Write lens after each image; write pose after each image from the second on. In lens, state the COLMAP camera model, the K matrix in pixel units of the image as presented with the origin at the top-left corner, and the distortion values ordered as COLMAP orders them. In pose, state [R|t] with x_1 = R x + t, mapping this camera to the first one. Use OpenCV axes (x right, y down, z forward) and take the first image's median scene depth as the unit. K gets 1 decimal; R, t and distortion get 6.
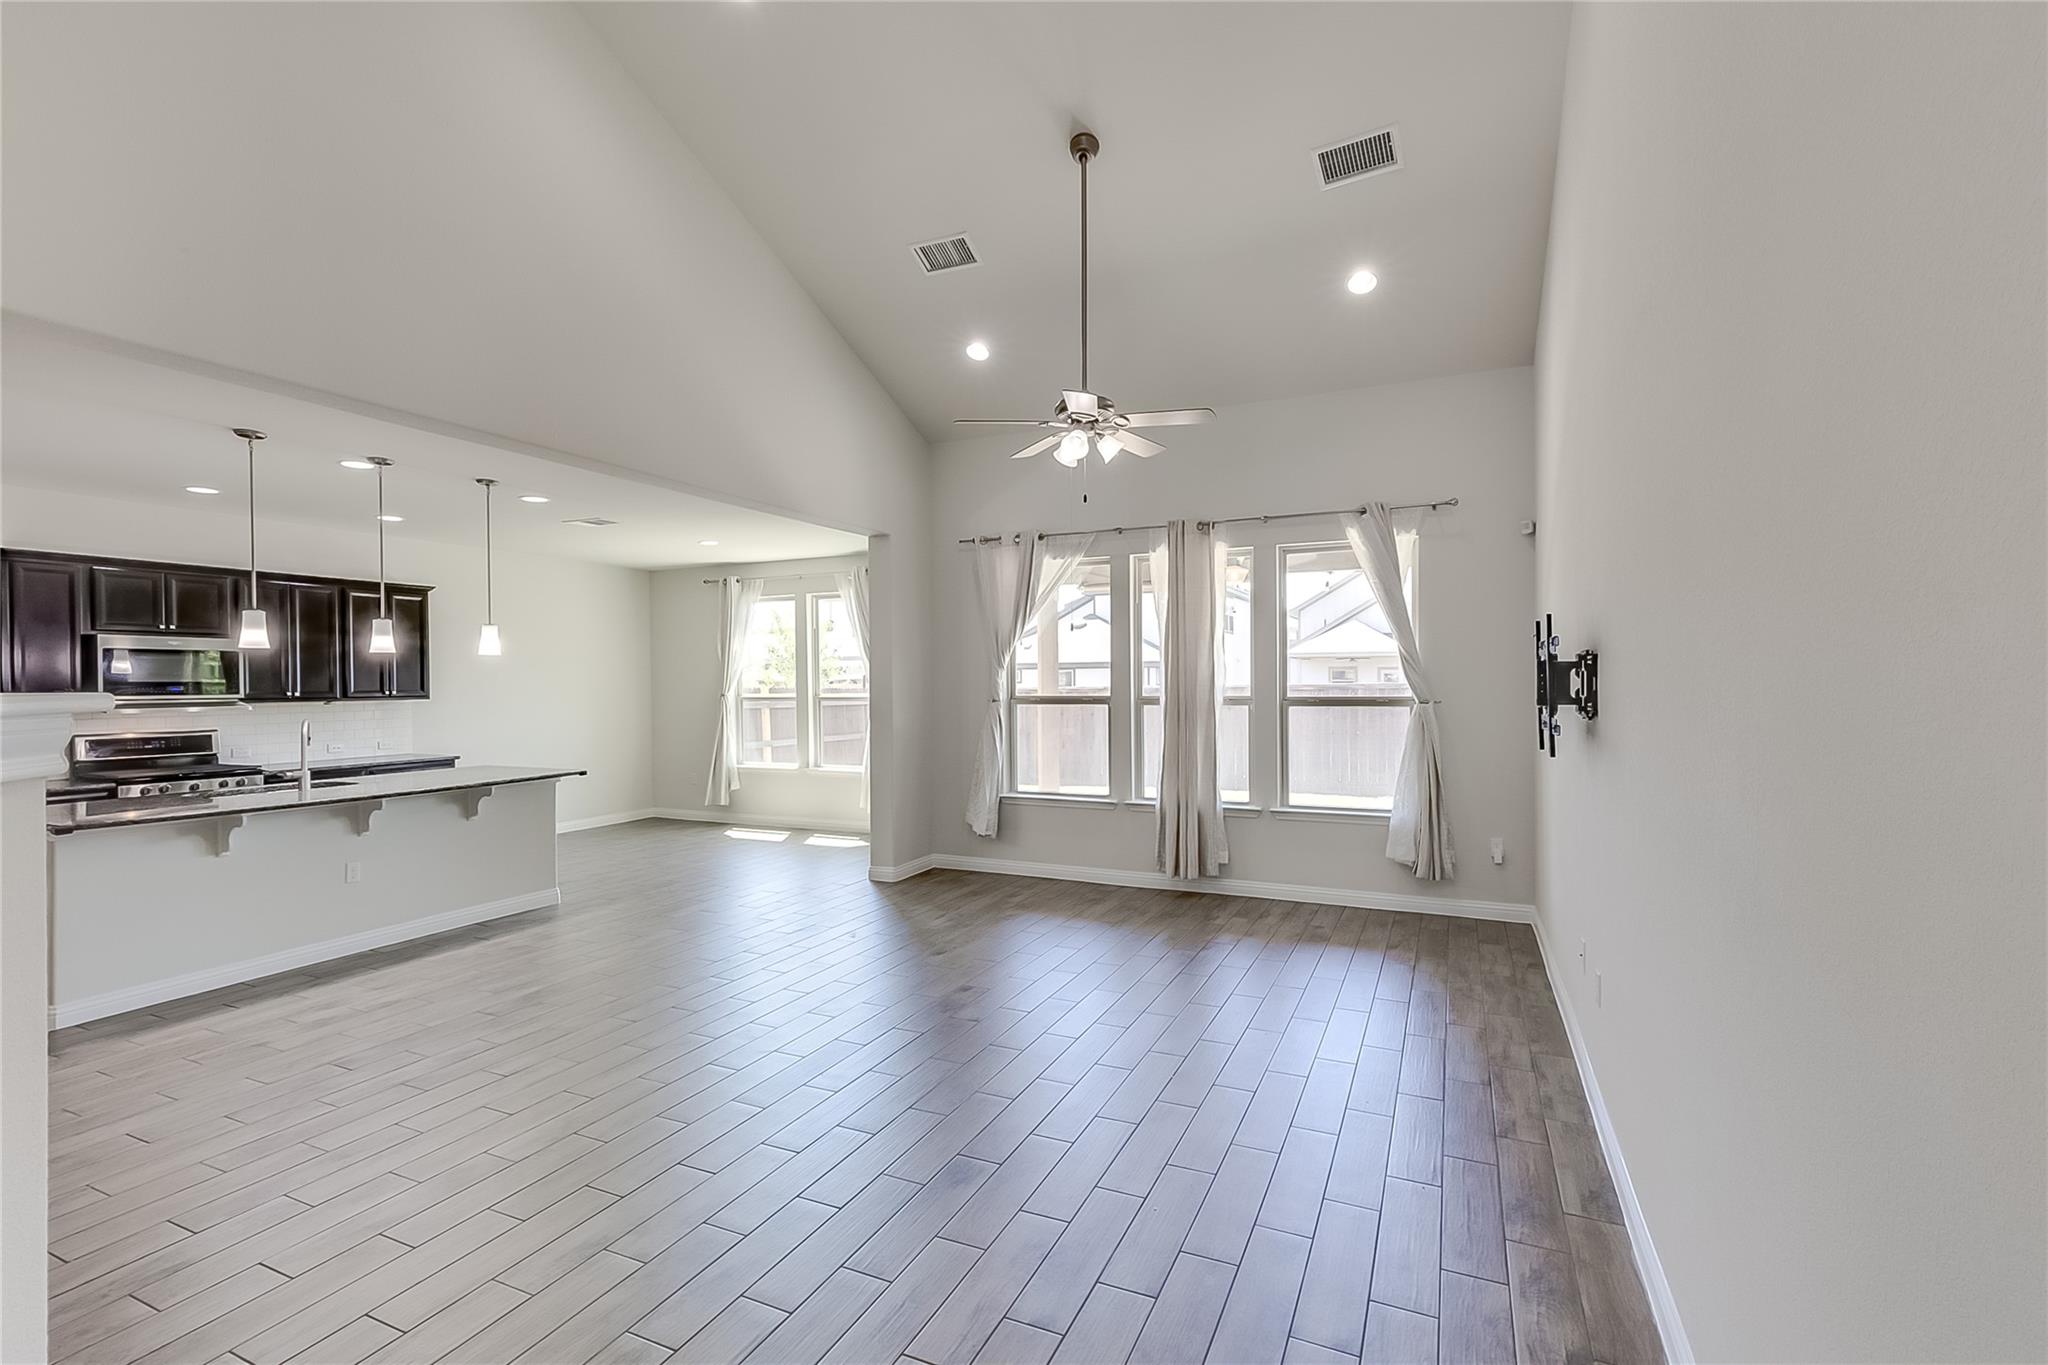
lens RADIAL K [[921.1, 0, 1024.5], [0, 921.1, 688.6], [0, 0, 1]] dist [0.004000, -0.001007]
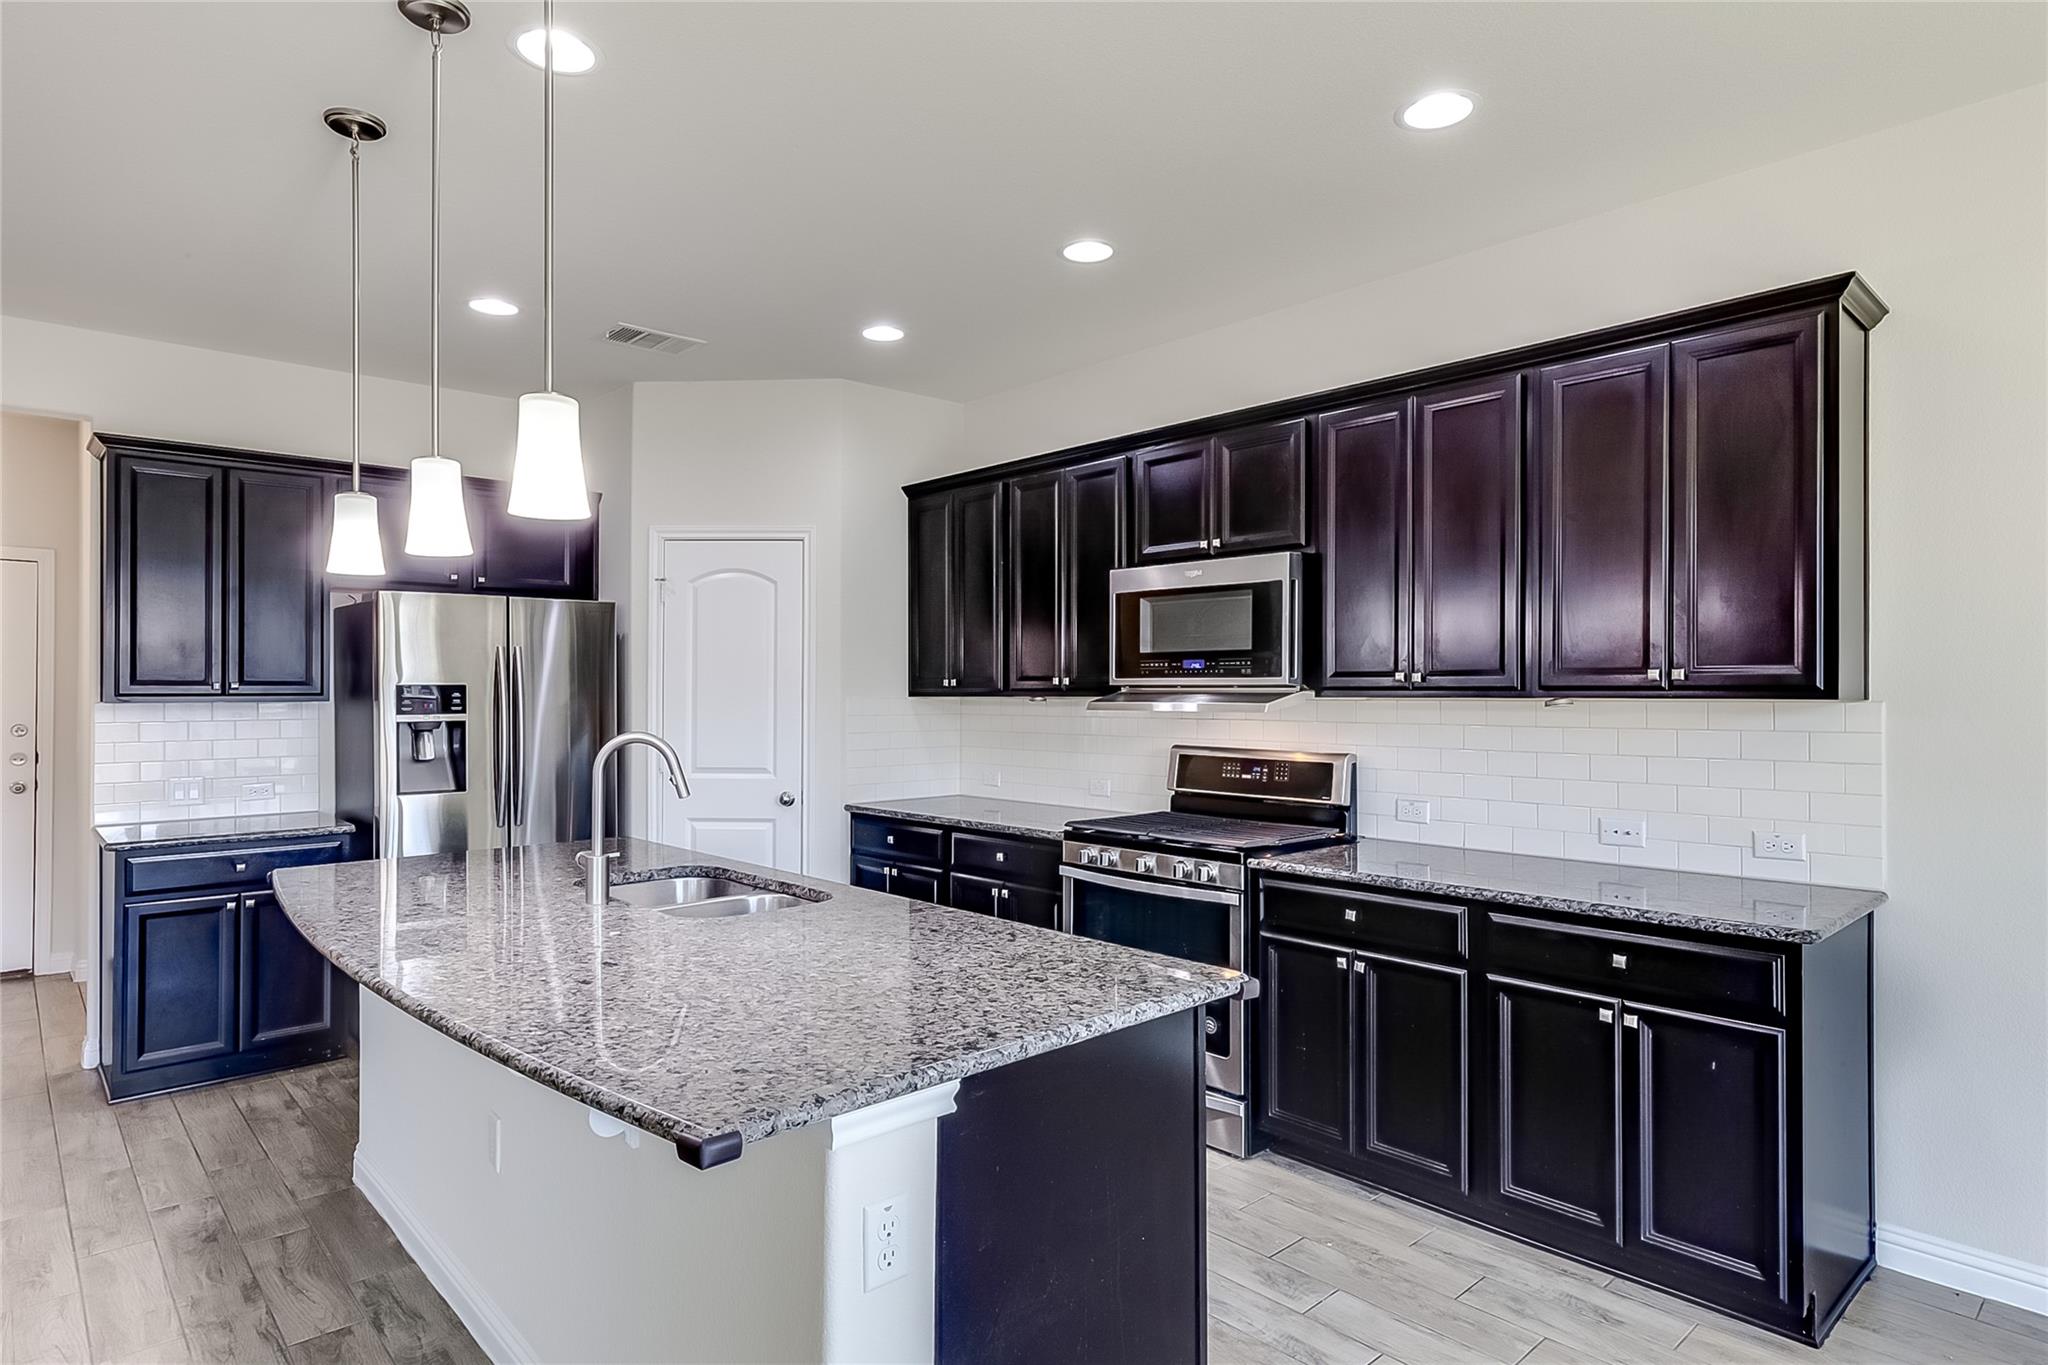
lens RADIAL K [[1125.4, 0, 1024.3], [0, 1125.4, 684.7], [0, 0, 1]] dist [0.001117, -0.001737]
pose [[-0.376405, 0.005495, -0.926439, -0.316192], [-0.001779, 0.999976, 0.006654, 0.006670], [0.926454, 0.004152, -0.376386, 1.135740]]
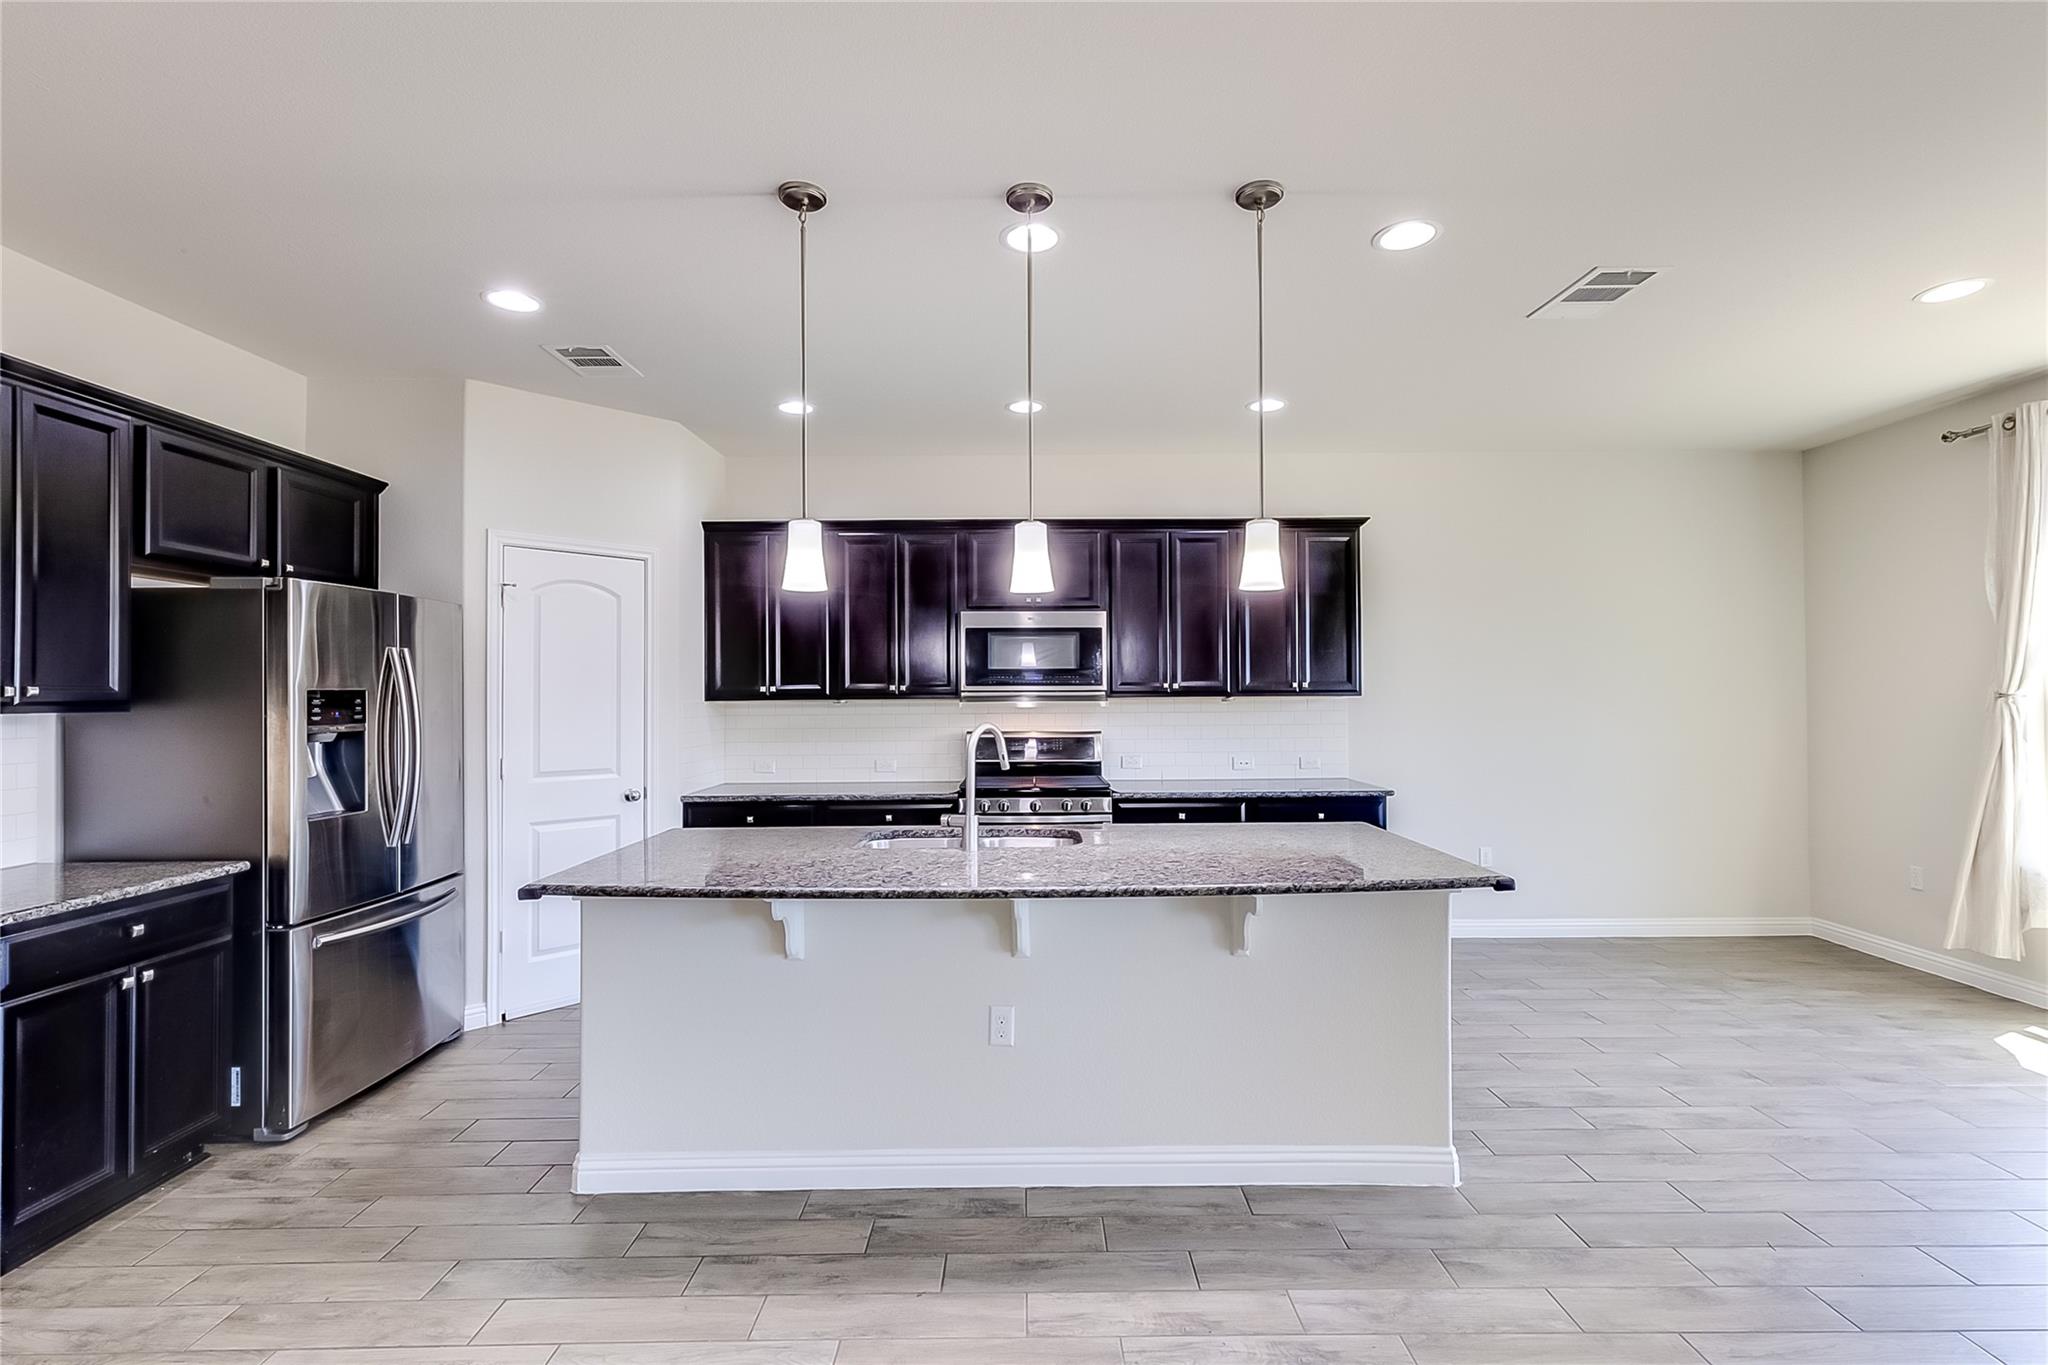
lens RADIAL K [[921.1, 0, 1026.2], [0, 921.1, 687.7], [0, 0, 1]] dist [0.004000, -0.001007]
pose [[0.427881, 0.000078, -0.903835, -0.214722], [-0.004335, 0.999989, -0.001966, 0.010097], [0.903825, 0.004760, 0.427877, 0.654105]]
